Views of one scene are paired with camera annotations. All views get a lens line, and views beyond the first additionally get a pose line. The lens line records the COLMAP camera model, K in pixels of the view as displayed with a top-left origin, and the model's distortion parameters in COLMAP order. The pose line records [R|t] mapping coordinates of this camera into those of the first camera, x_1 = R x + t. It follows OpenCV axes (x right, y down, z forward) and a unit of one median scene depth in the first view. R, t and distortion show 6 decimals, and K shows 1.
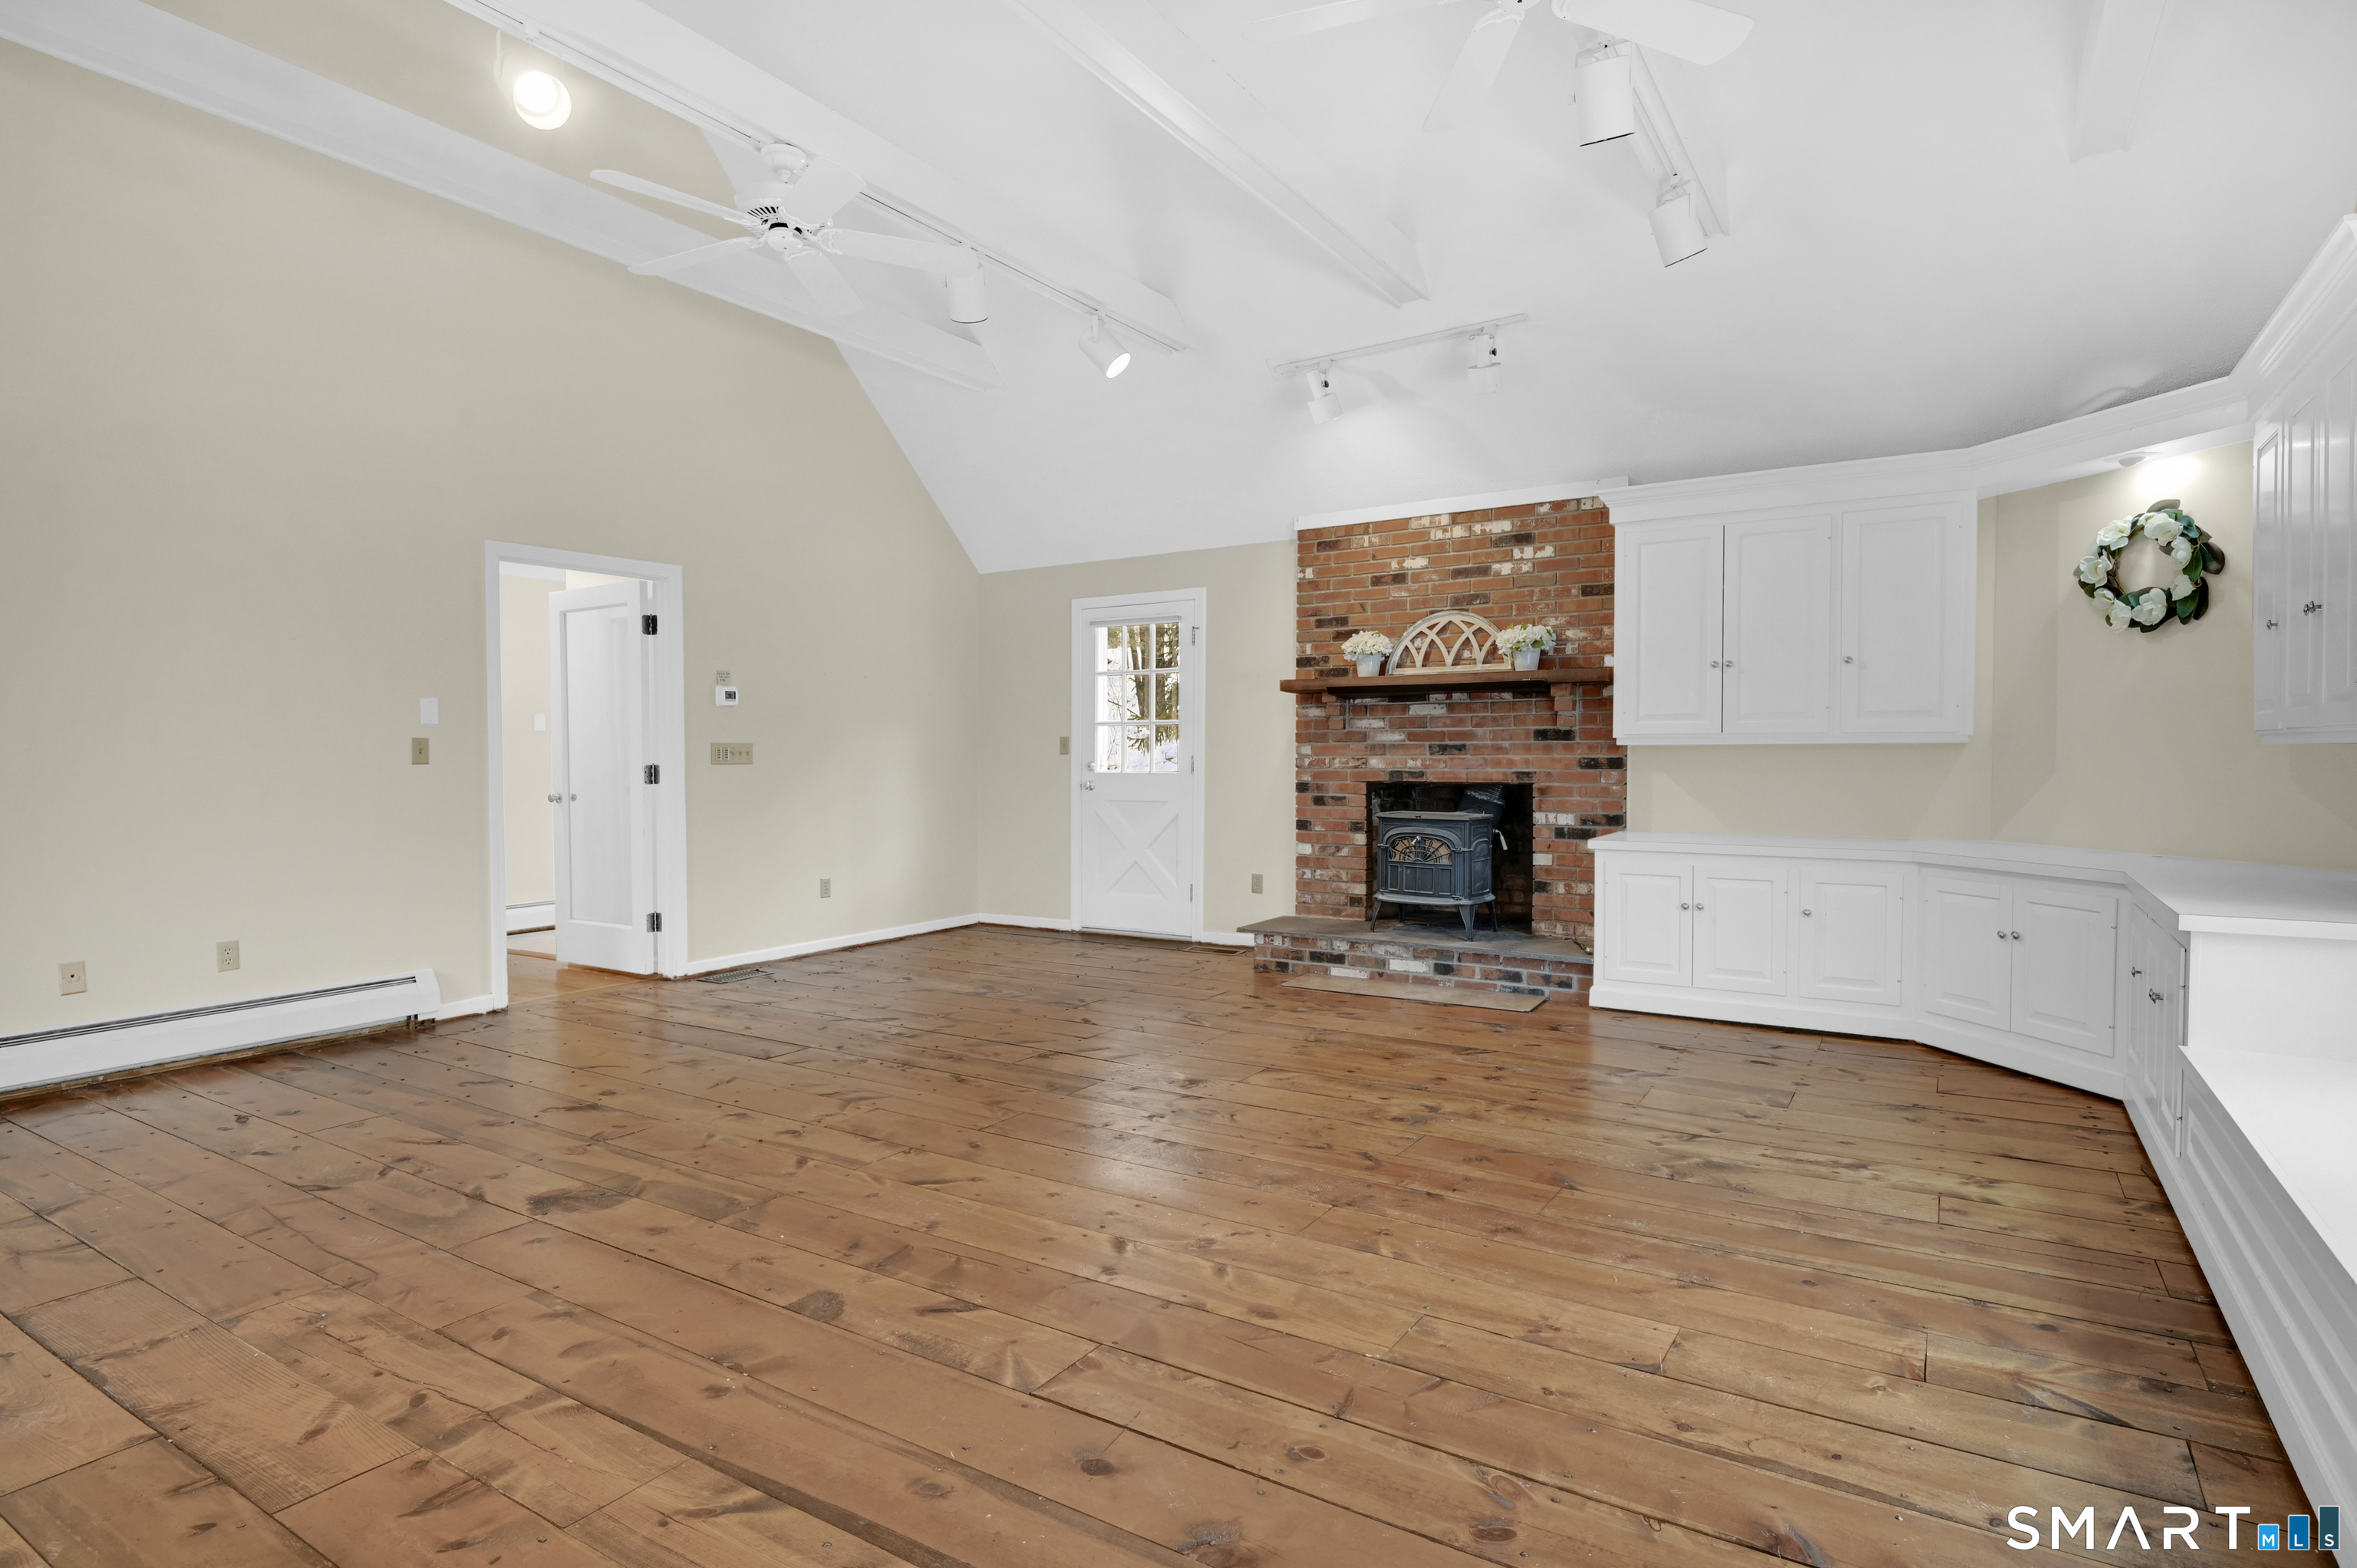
lens RADIAL K [[1154.1, 0, 1191.4], [0, 1154.1, 756.2], [0, 0, 1]] dist [-0.000911, -0.000452]
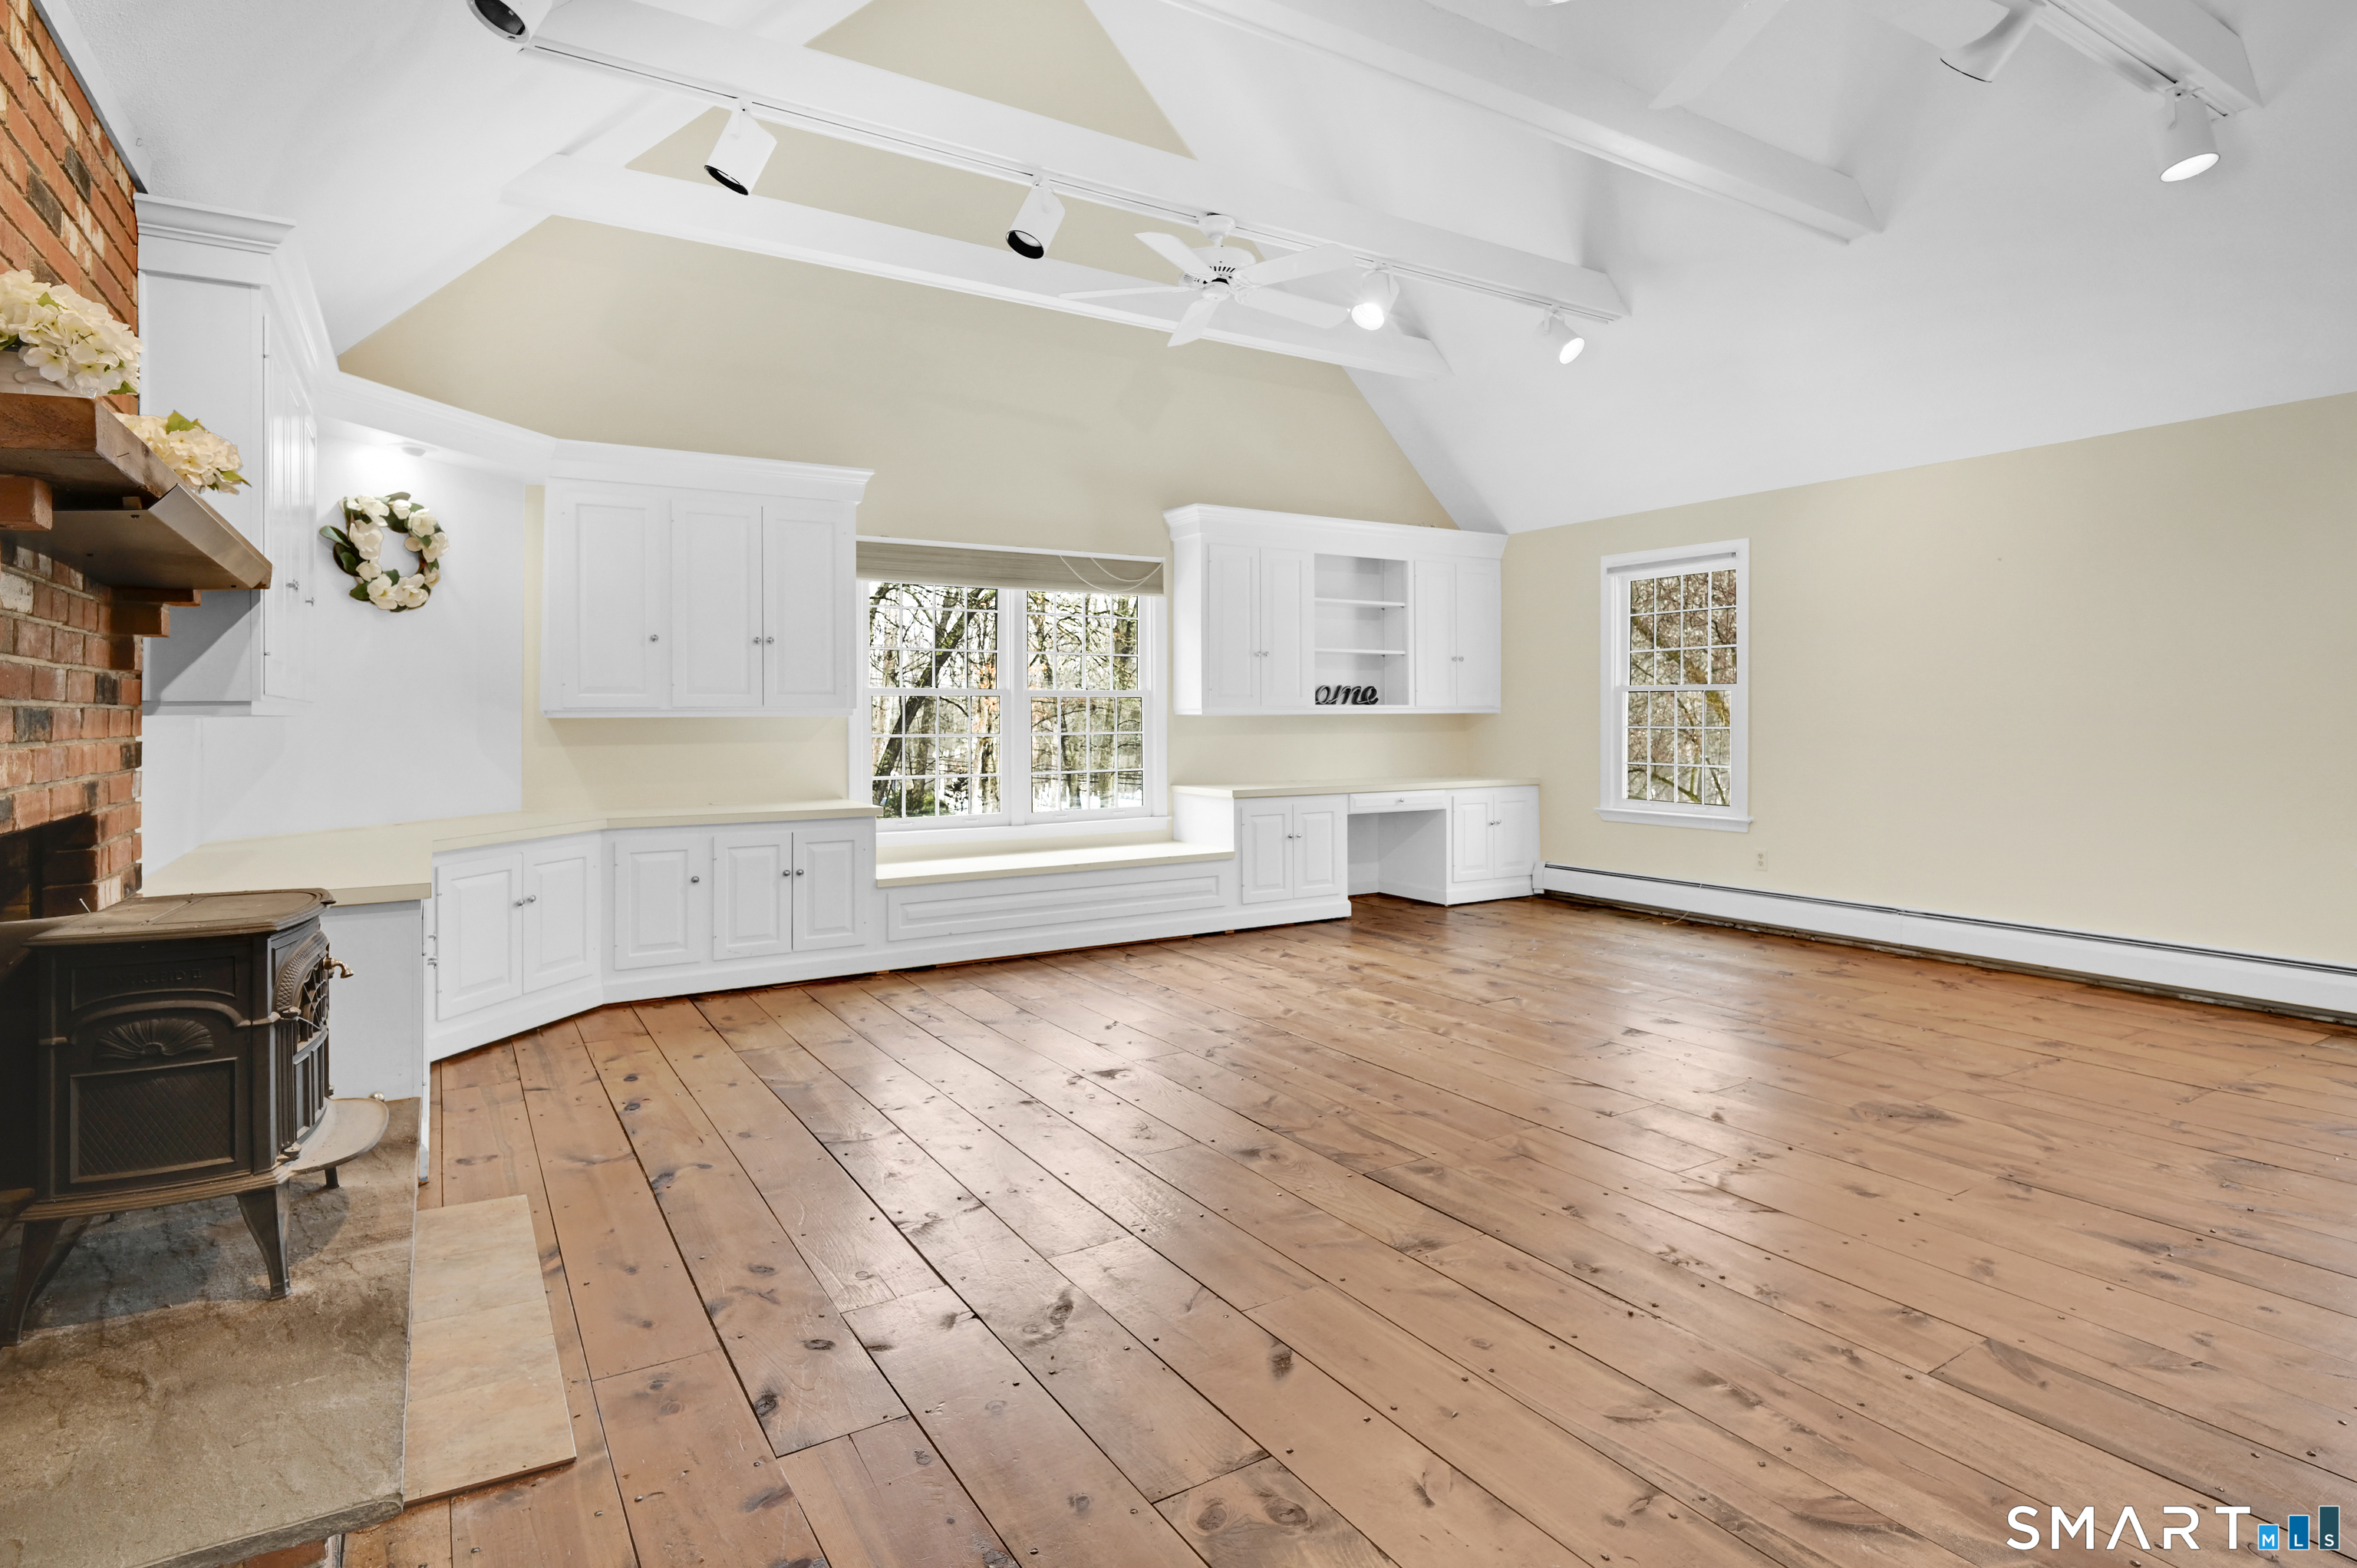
lens RADIAL K [[1194.8, 0, 1179.3], [0, 1194.8, 722.7], [0, 0, 1]] dist [-0.017009, -0.000609]
pose [[-0.891757, 0.006801, 0.452464, -0.211199], [0.012227, 0.999884, 0.009068, -0.006027], [-0.452350, 0.013618, -0.891737, 1.160710]]
